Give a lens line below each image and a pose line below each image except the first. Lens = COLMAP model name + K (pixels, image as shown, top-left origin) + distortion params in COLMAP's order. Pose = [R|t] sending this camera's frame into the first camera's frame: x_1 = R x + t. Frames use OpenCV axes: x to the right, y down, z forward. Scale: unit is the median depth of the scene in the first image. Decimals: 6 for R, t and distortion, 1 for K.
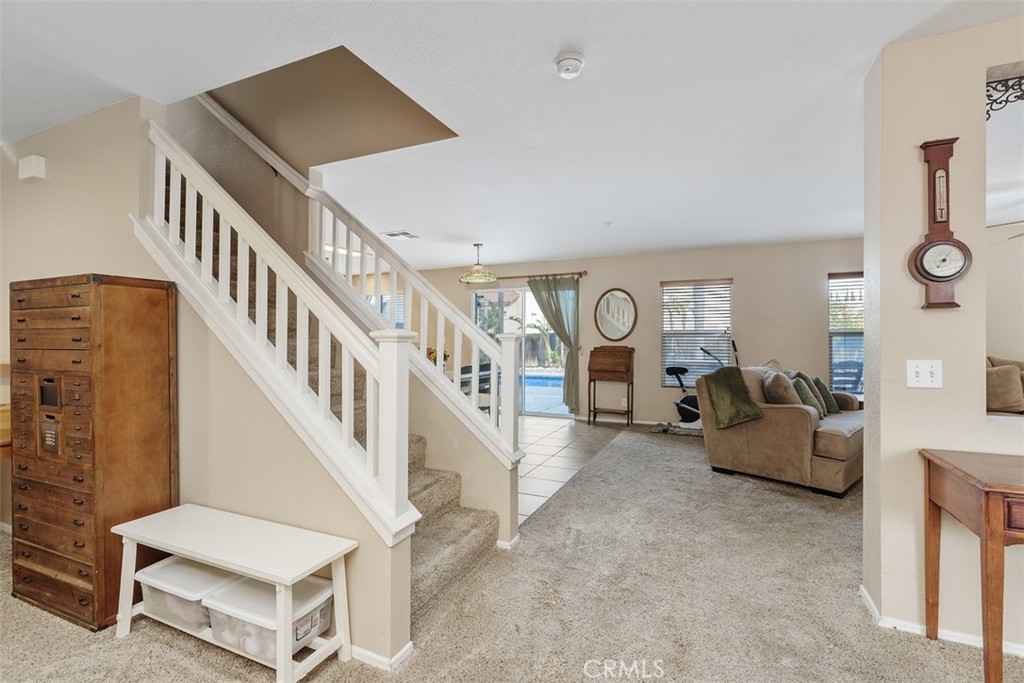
lens RADIAL K [[464.7, 0, 524.0], [0, 464.7, 339.5], [0, 0, 1]] dist [0.001238, 0.000206]
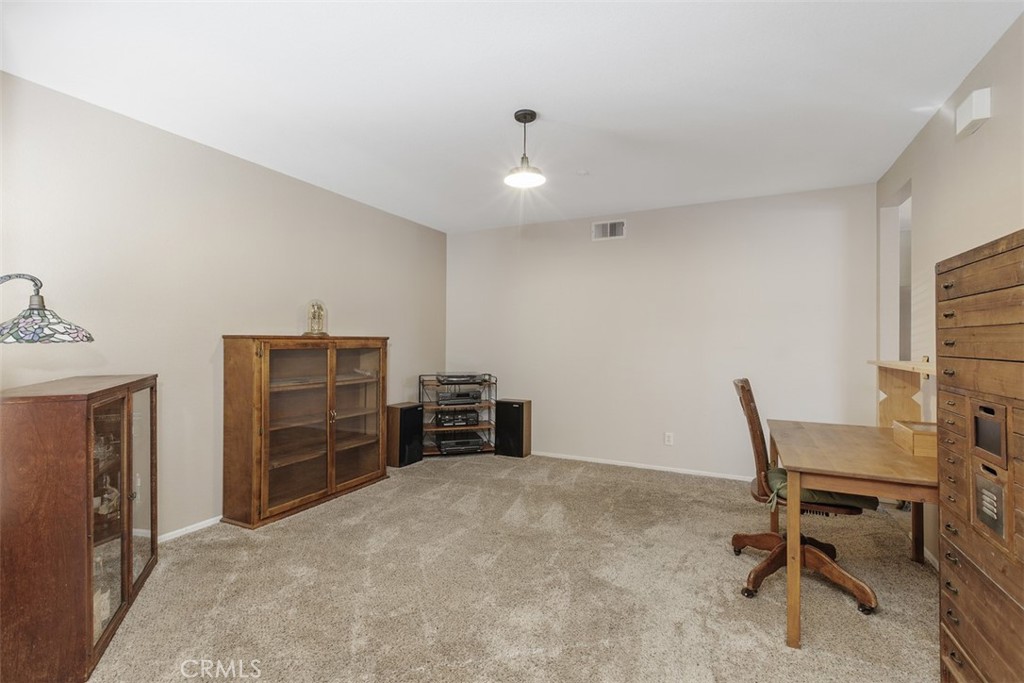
lens RADIAL K [[461.5, 0, 510.1], [0, 461.5, 343.1], [0, 0, 1]] dist [0.001593, 0.000291]
pose [[-0.051054, 0.001650, -0.998695, -0.372892], [0.002704, 0.999995, 0.001514, -0.002659], [0.998692, -0.002623, -0.051058, 0.395999]]
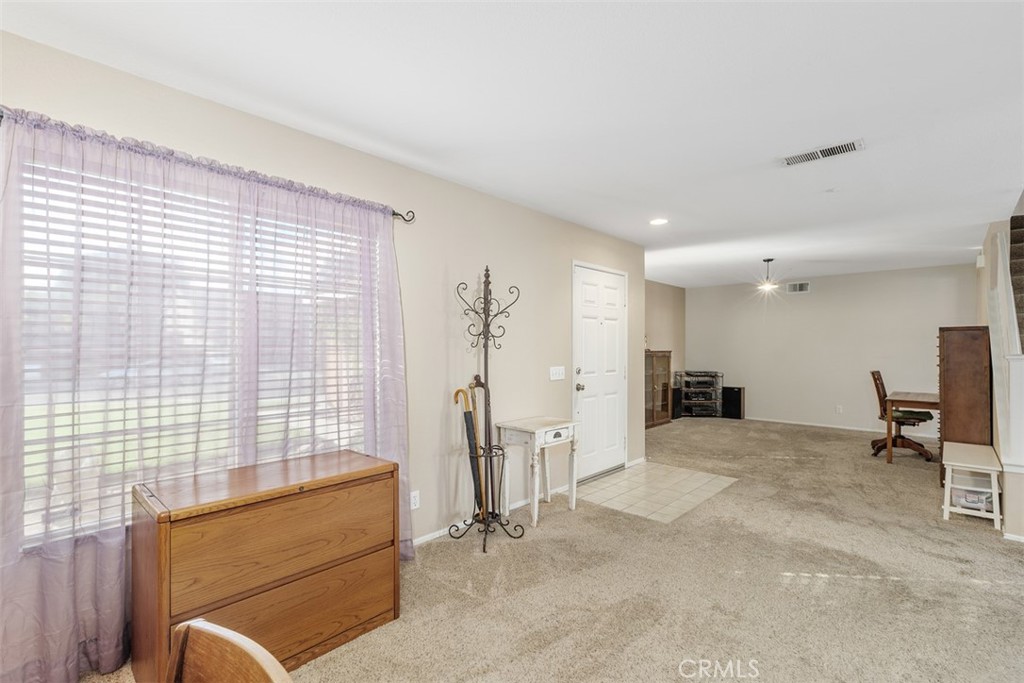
lens RADIAL K [[461.5, 0, 510.1], [0, 461.5, 343.1], [0, 0, 1]] dist [0.001593, 0.000291]
pose [[-0.335206, -0.008586, -0.942106, 1.933620], [-0.000481, 0.999960, -0.008943, -0.055458], [0.942145, -0.002545, -0.335197, -0.251905]]
